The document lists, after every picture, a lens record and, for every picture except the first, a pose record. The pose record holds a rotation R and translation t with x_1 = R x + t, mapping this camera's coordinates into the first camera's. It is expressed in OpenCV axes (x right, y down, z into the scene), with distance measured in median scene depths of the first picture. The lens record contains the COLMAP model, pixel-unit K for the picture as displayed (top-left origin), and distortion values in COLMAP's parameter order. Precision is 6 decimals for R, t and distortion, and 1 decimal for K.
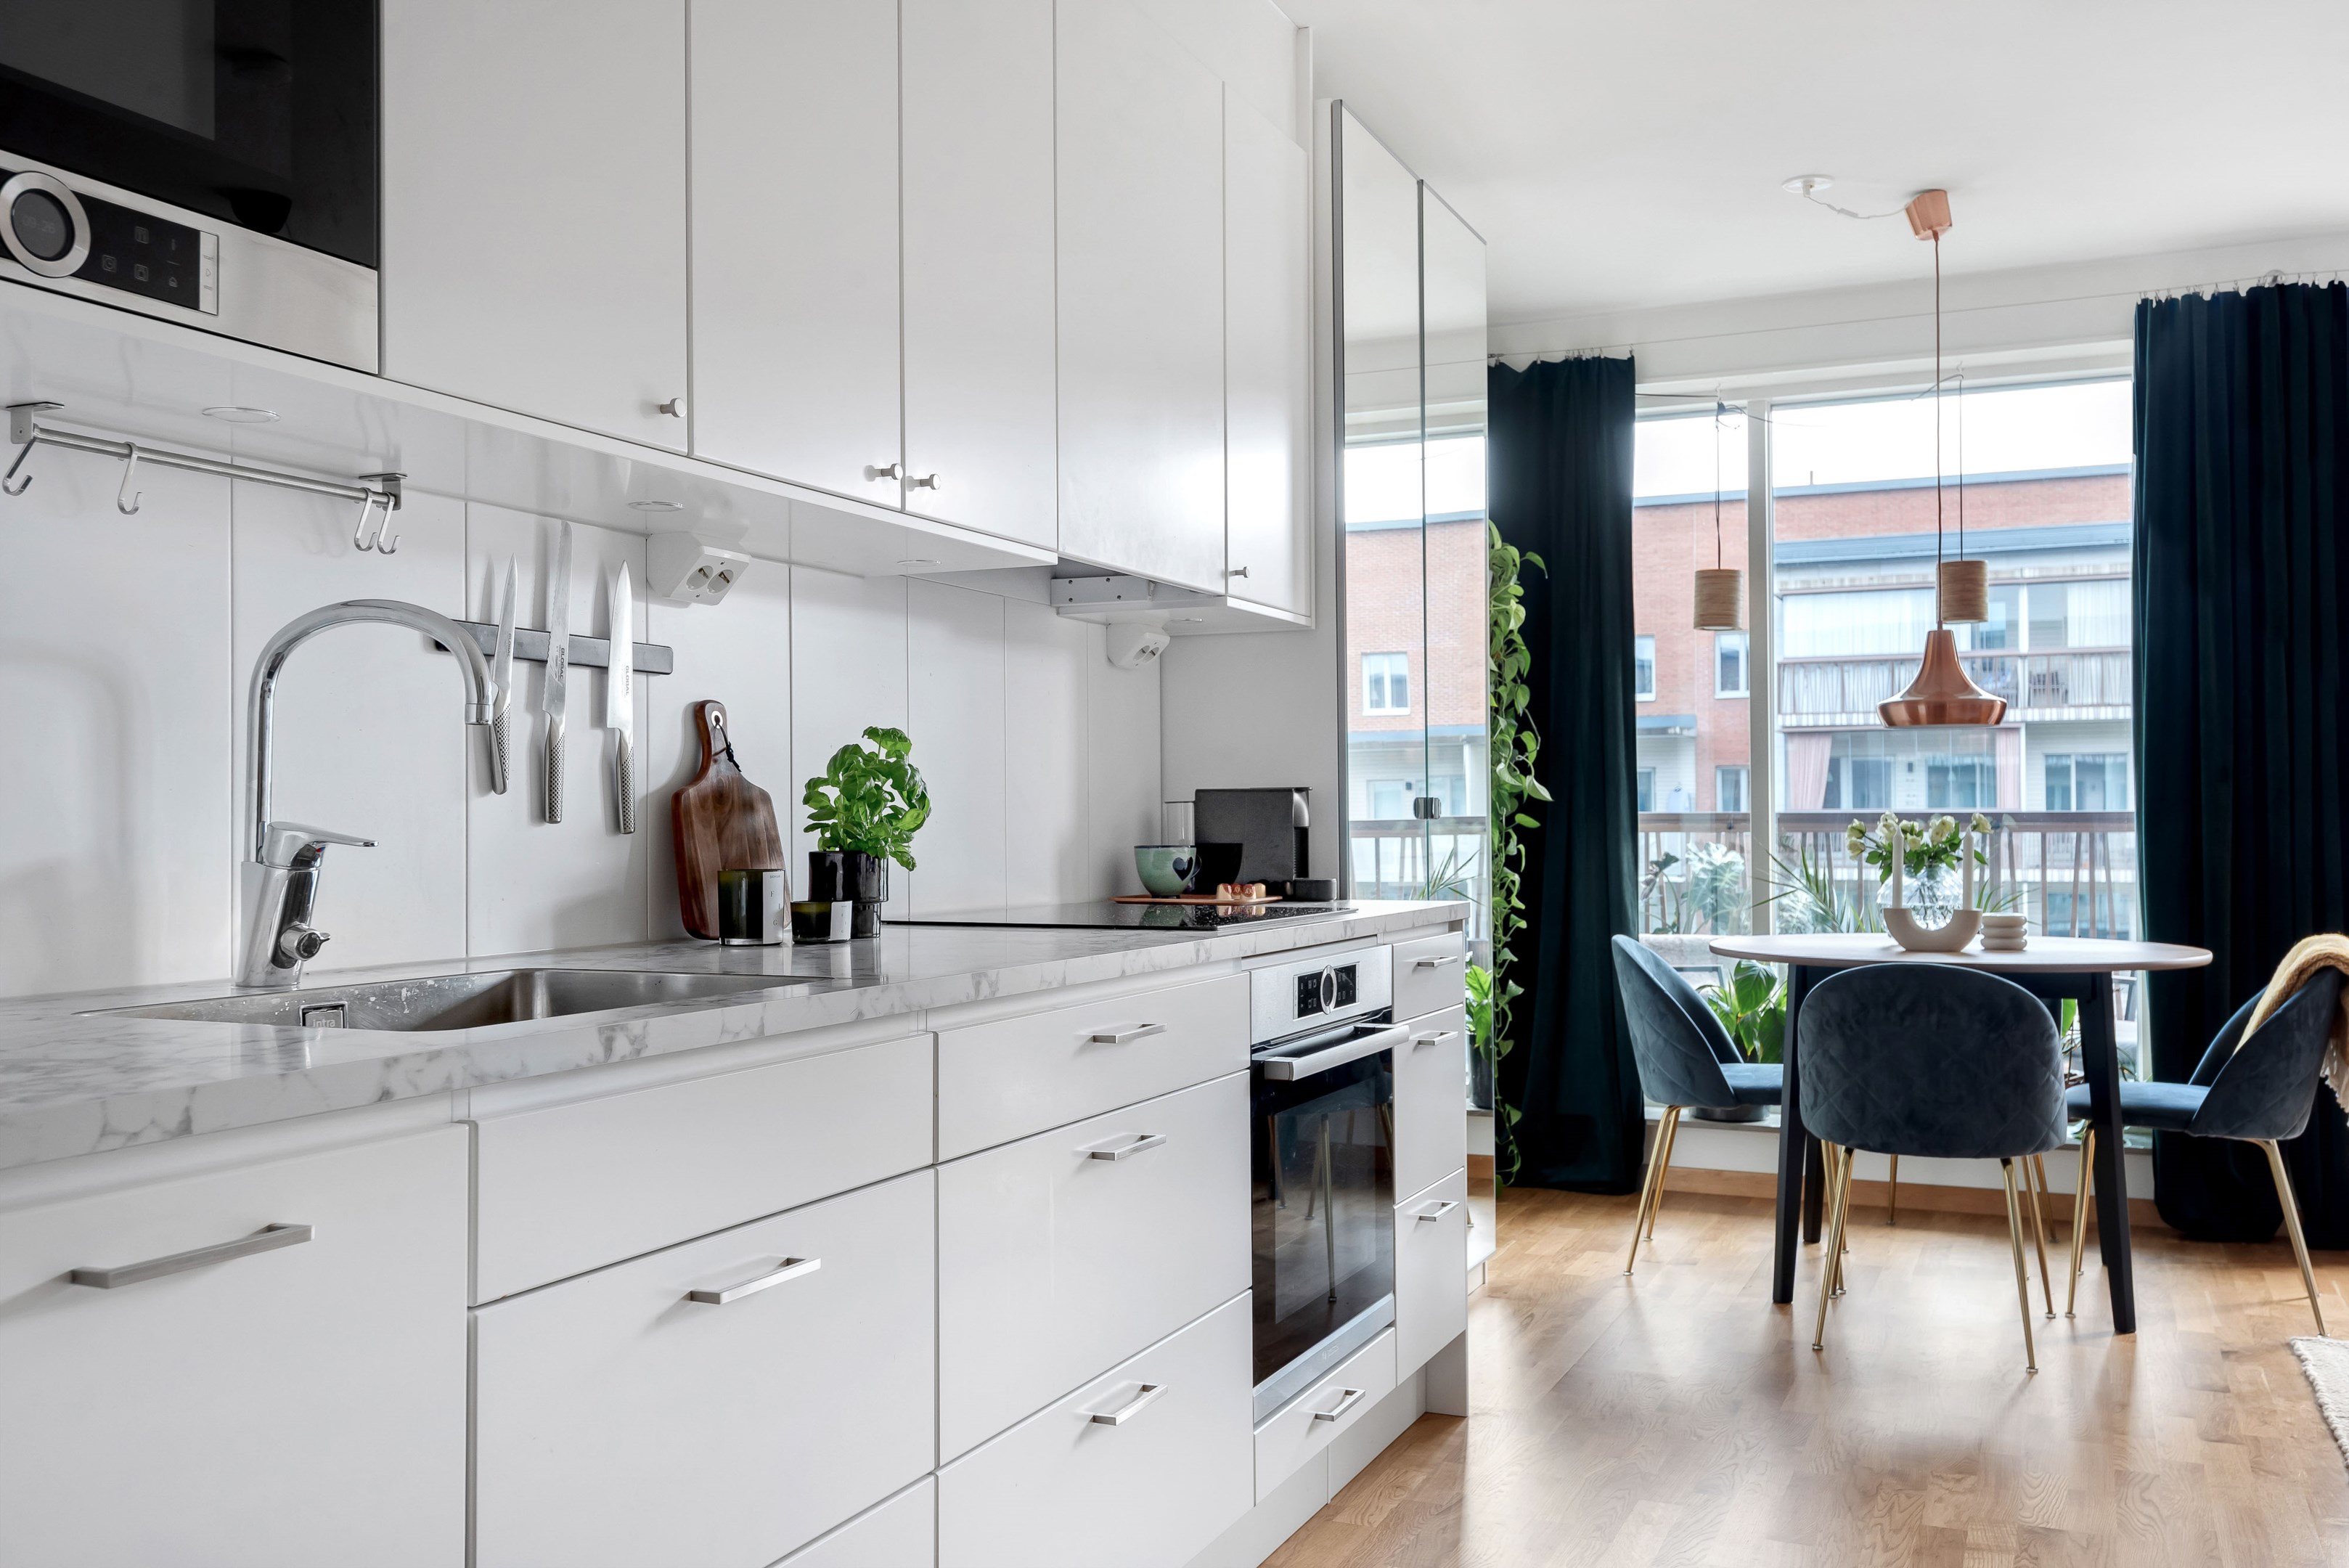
lens RADIAL K [[2032.3, 0, 1173.0], [0, 2032.3, 789.3], [0, 0, 1]] dist [0.034809, -0.034088]
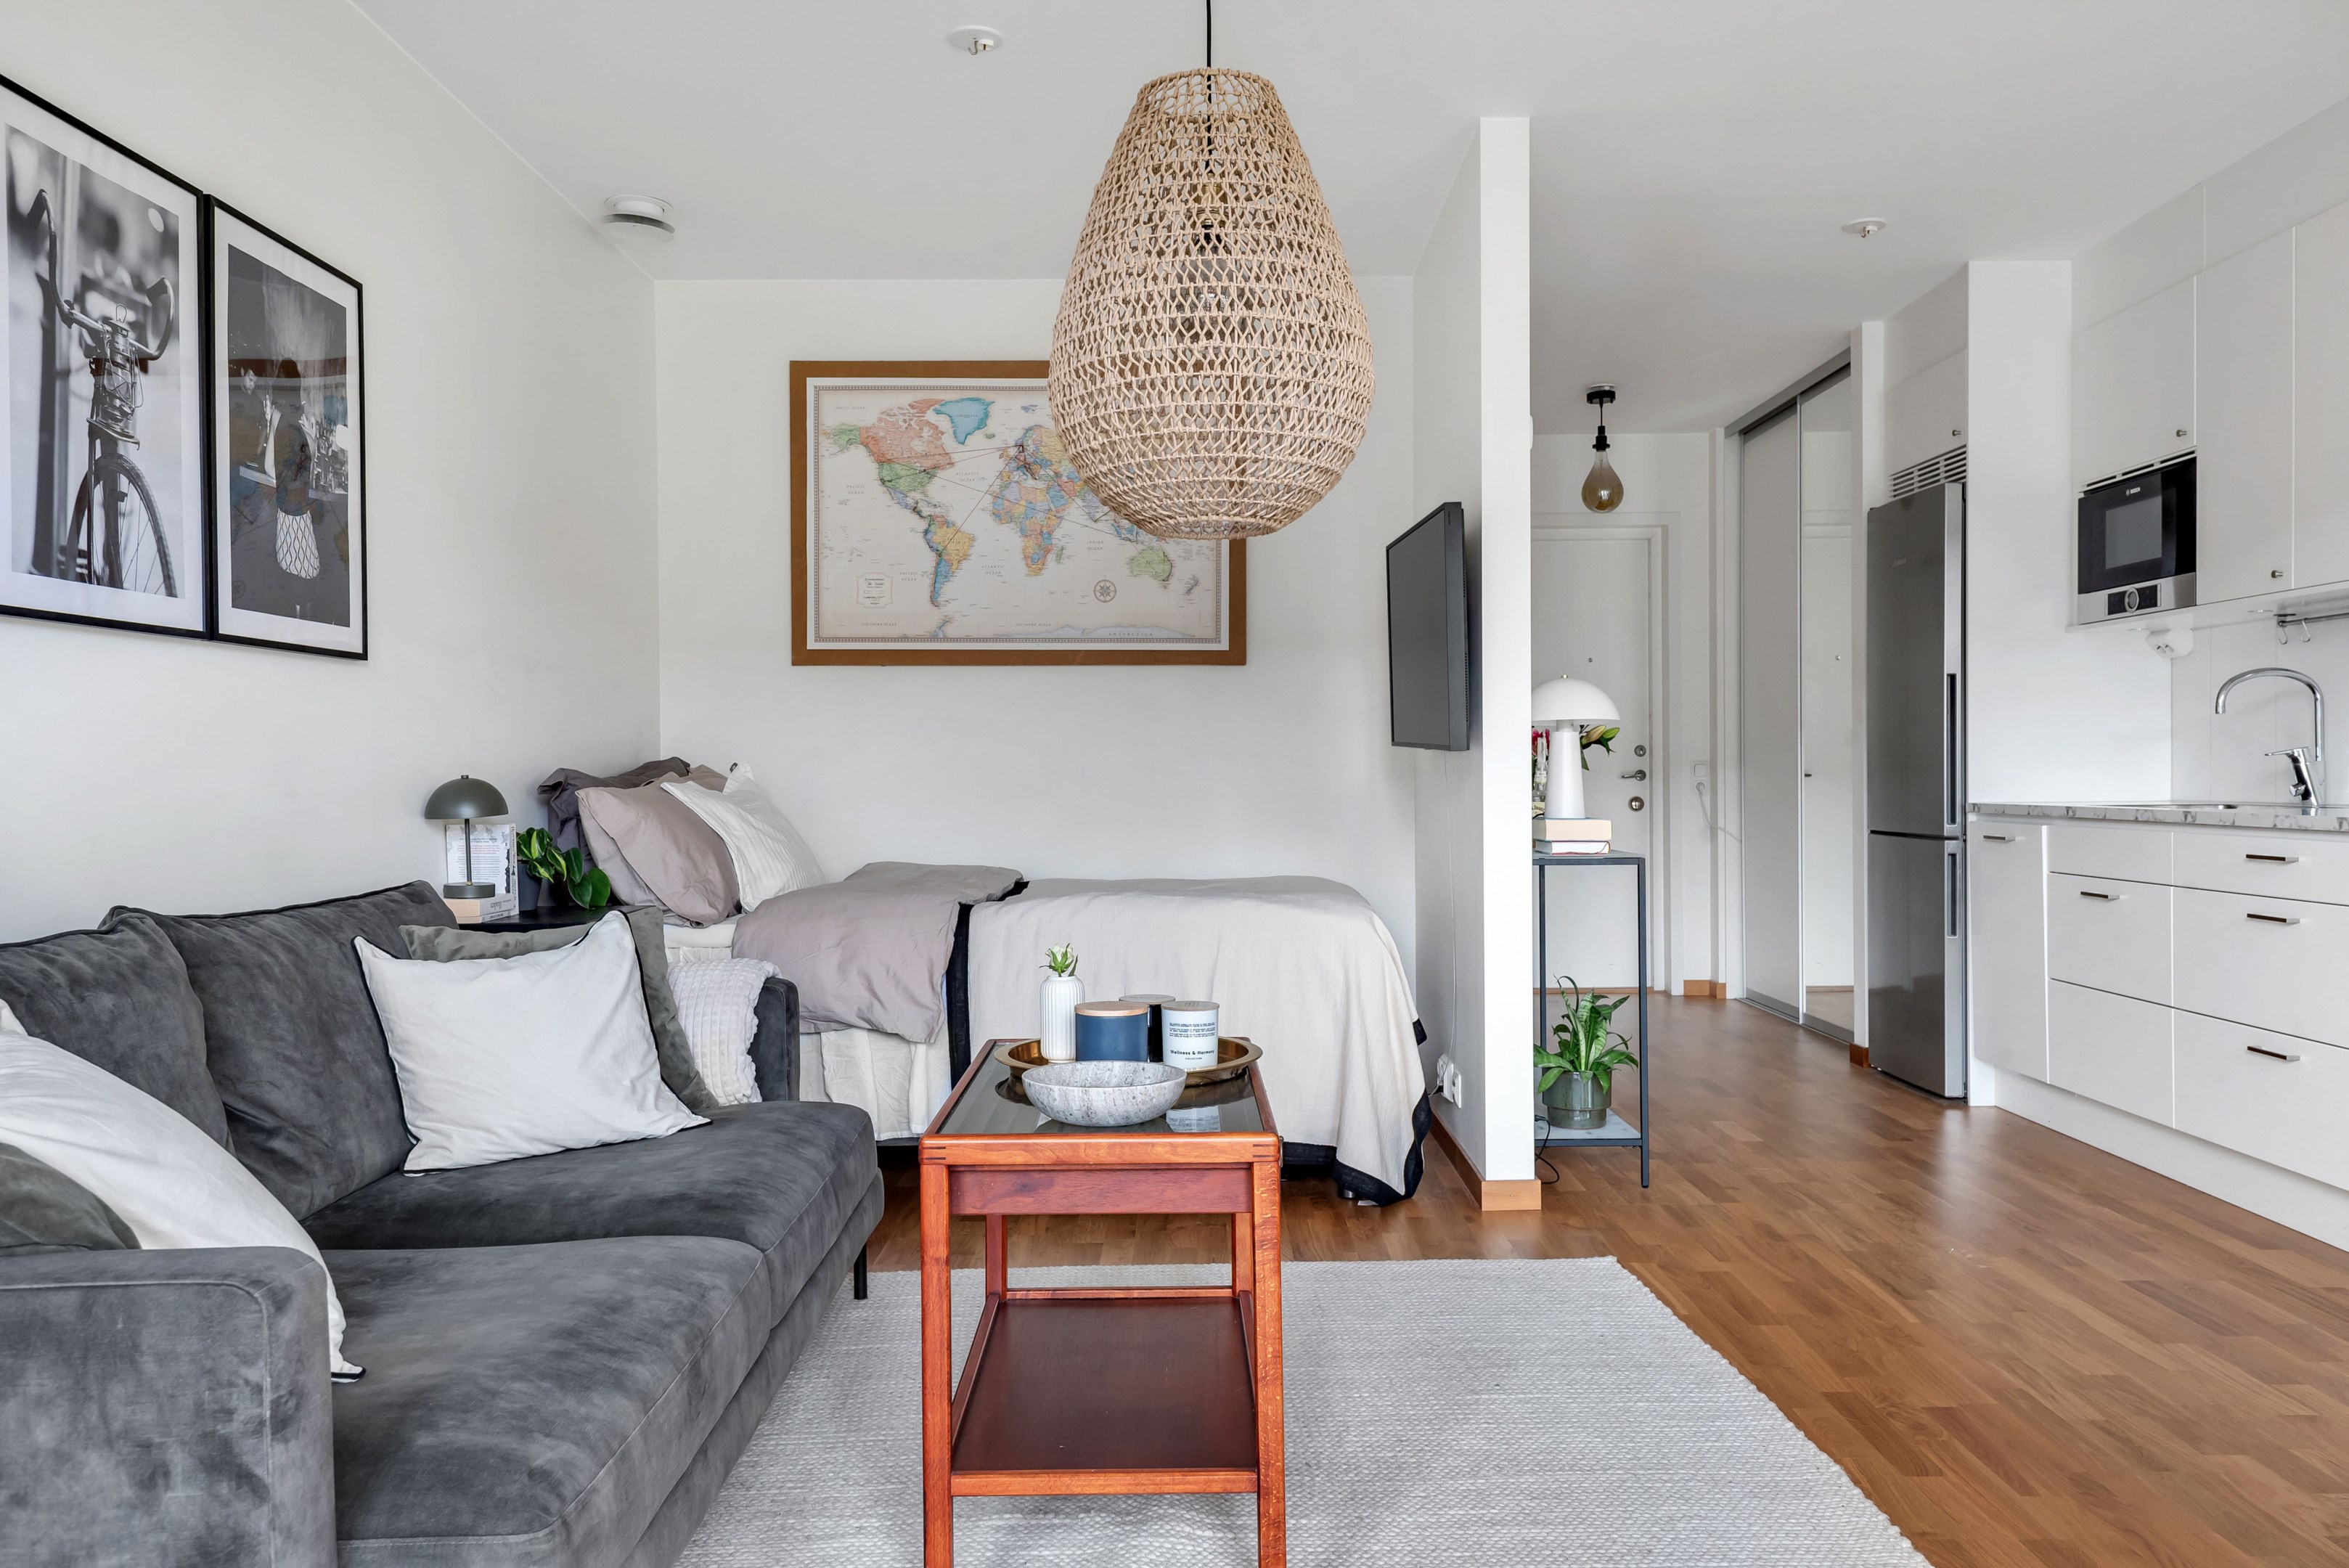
lens RADIAL K [[1715.7, 0, 1179.9], [0, 1715.7, 781.5], [0, 0, 1]] dist [0.009513, -0.003761]
pose [[-0.916228, 0.011838, -0.400482, 0.798295], [0.014895, 0.999879, -0.004522, 0.021486], [0.400379, -0.010108, -0.916294, 1.062351]]
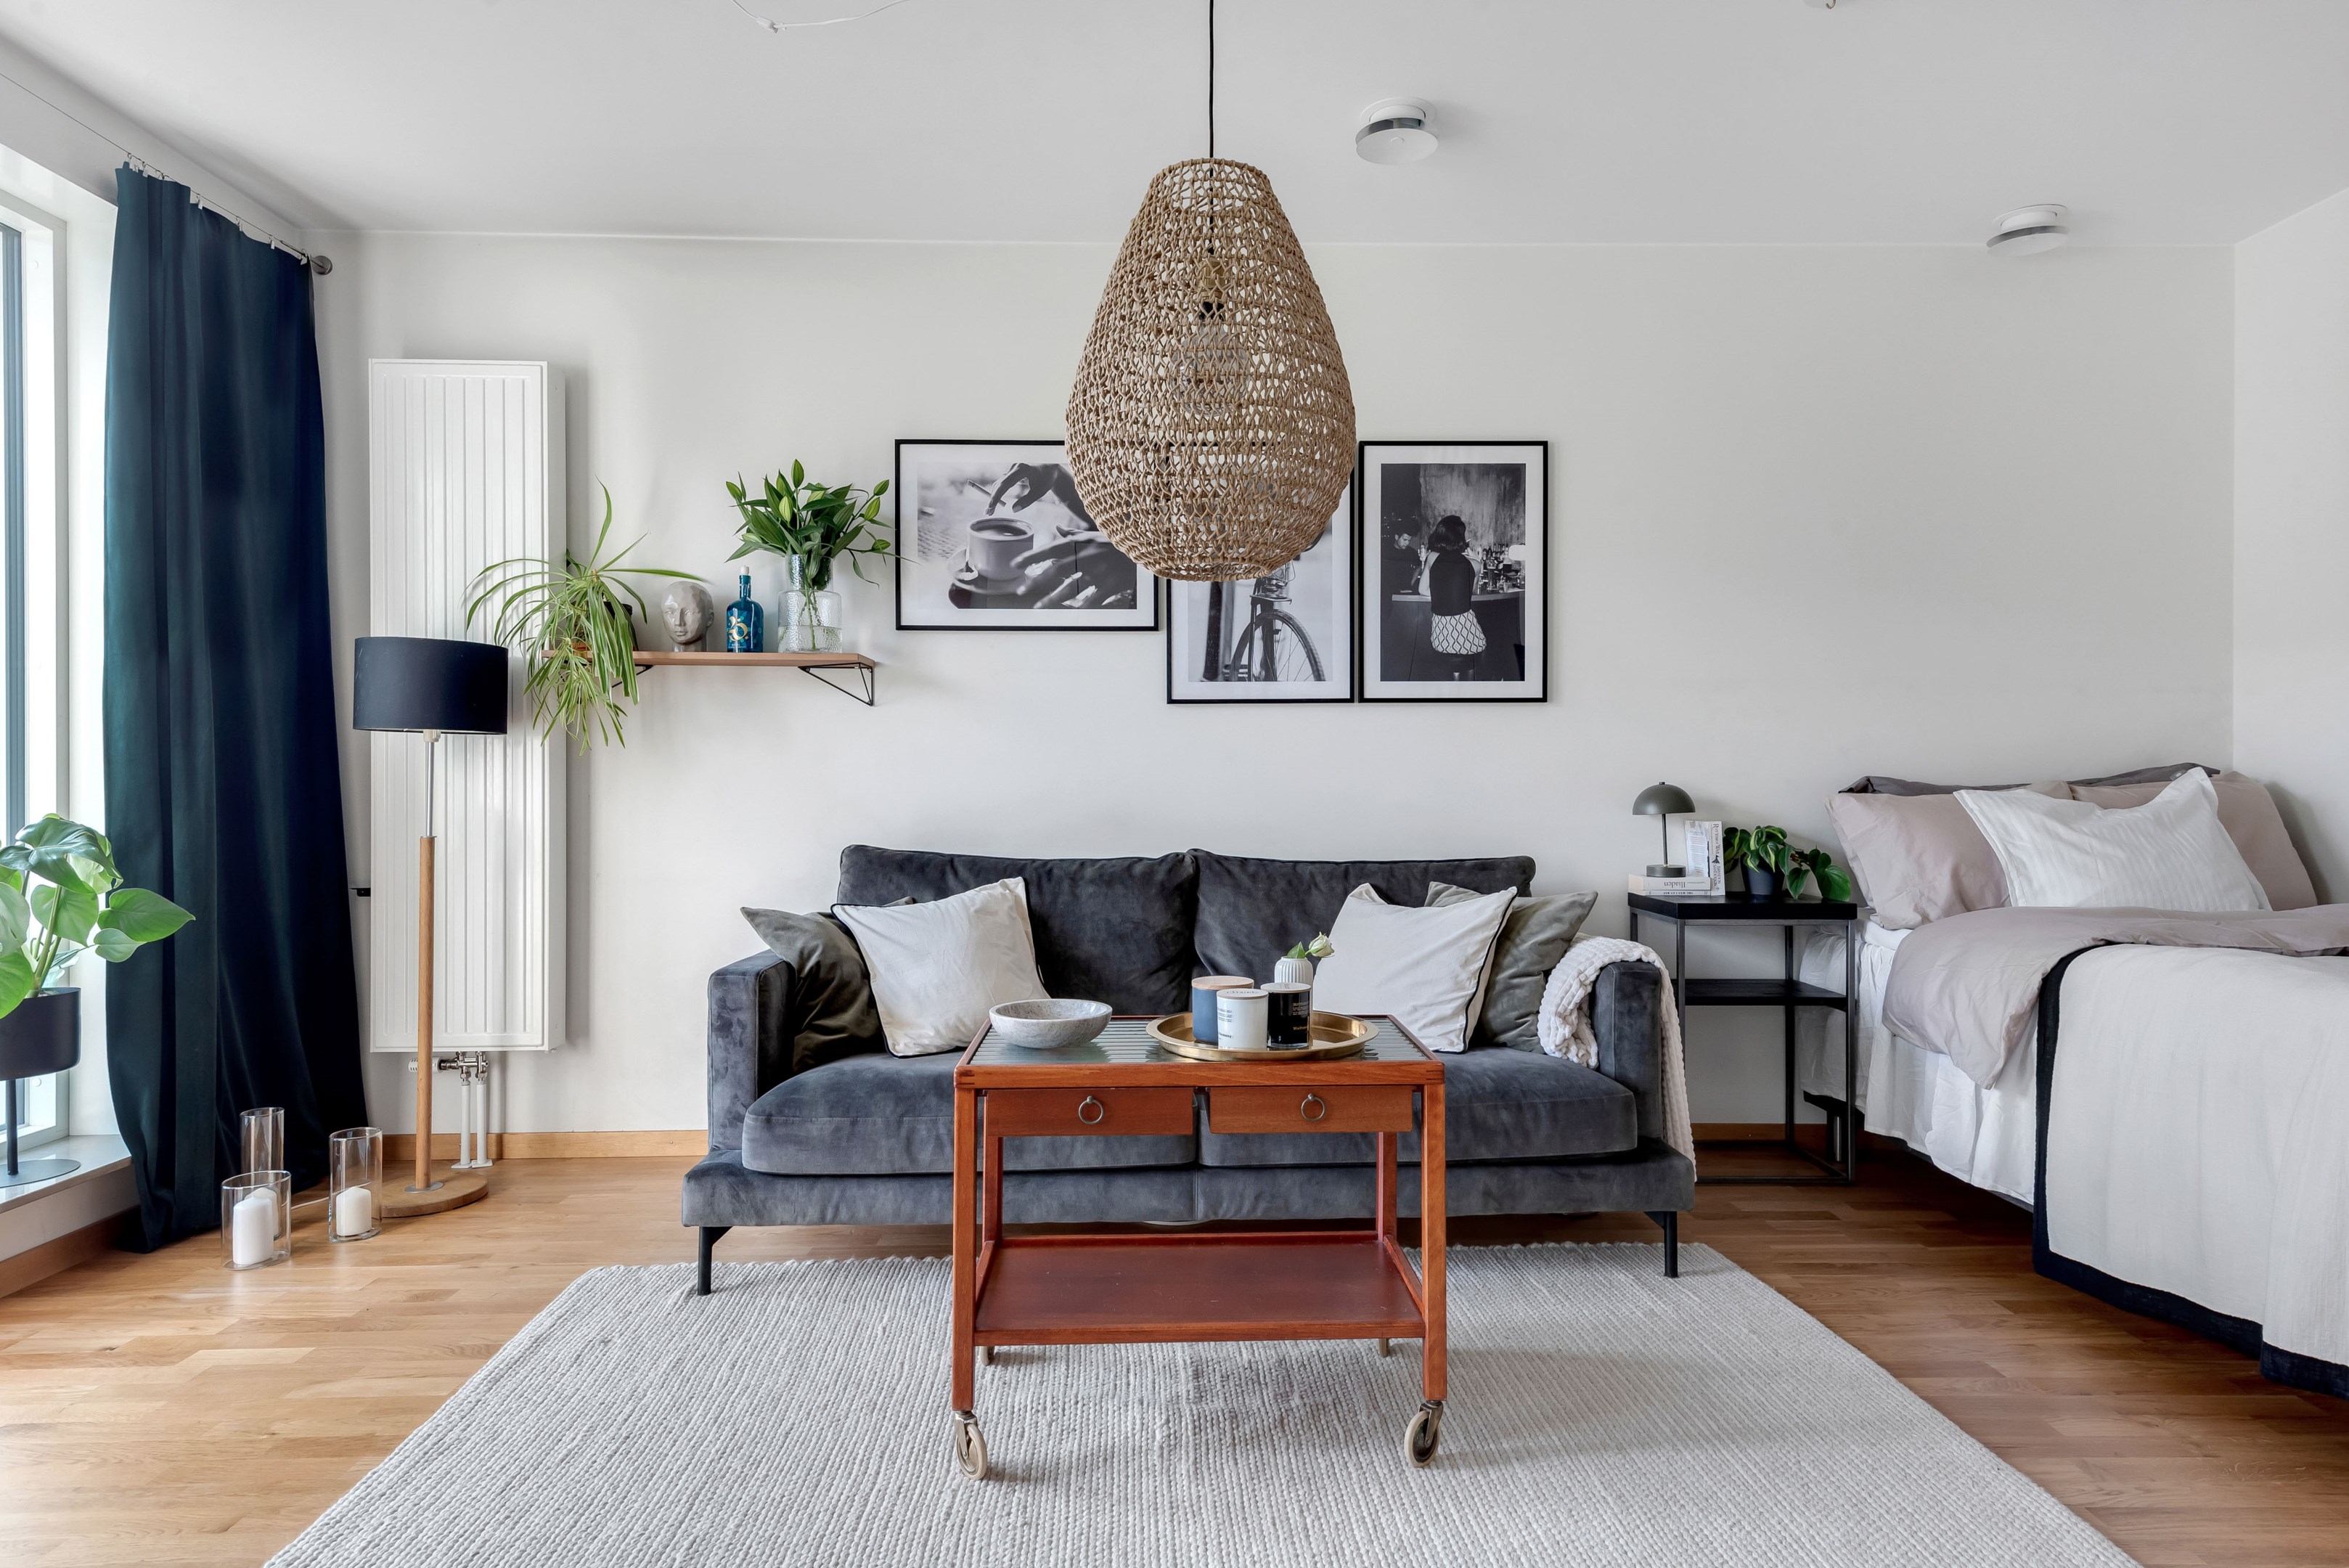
lens RADIAL K [[1306.4, 0, 1182.1], [0, 1306.4, 783.2], [0, 0, 1]] dist [0.033127, -0.003663]
pose [[-0.436101, 0.004548, 0.899886, 0.176078], [-0.009012, 0.999915, -0.009421, 0.020698], [-0.899853, -0.012218, -0.436023, 0.795520]]
